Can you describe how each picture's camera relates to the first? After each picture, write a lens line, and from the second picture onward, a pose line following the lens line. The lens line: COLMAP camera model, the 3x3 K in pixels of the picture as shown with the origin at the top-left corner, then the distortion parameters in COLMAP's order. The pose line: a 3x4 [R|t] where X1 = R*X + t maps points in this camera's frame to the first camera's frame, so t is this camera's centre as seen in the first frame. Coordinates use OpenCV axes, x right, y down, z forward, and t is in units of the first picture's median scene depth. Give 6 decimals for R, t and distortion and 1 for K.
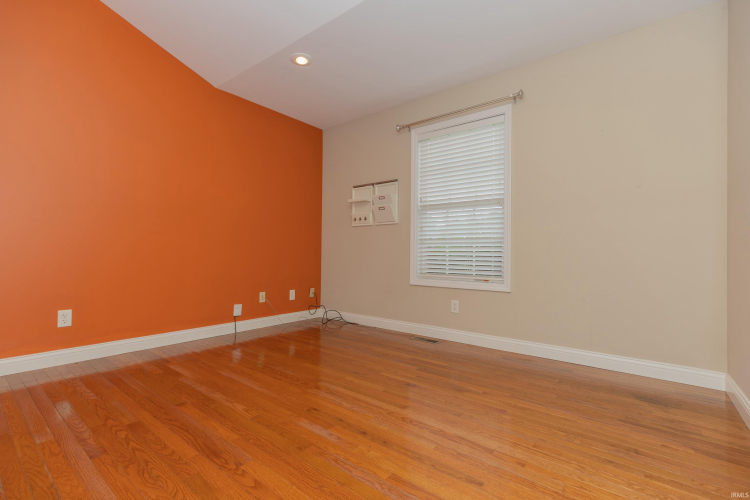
lens RADIAL K [[338.5, 0, 369.7], [0, 338.5, 249.9], [0, 0, 1]] dist [-0.000985, 0.000210]
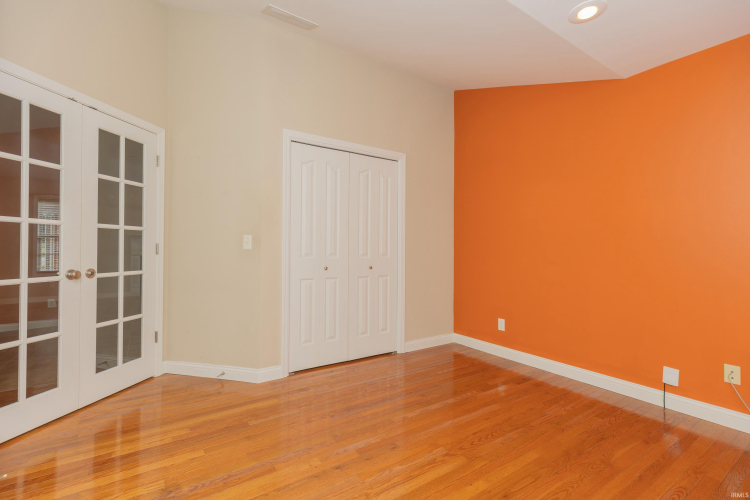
lens RADIAL K [[338.5, 0, 369.7], [0, 338.5, 249.9], [0, 0, 1]] dist [-0.000985, 0.000210]
pose [[-0.302362, -0.008462, -0.953156, 0.789716], [0.004552, 0.999936, -0.010321, -0.127936], [0.953182, -0.007459, -0.302304, 1.115830]]
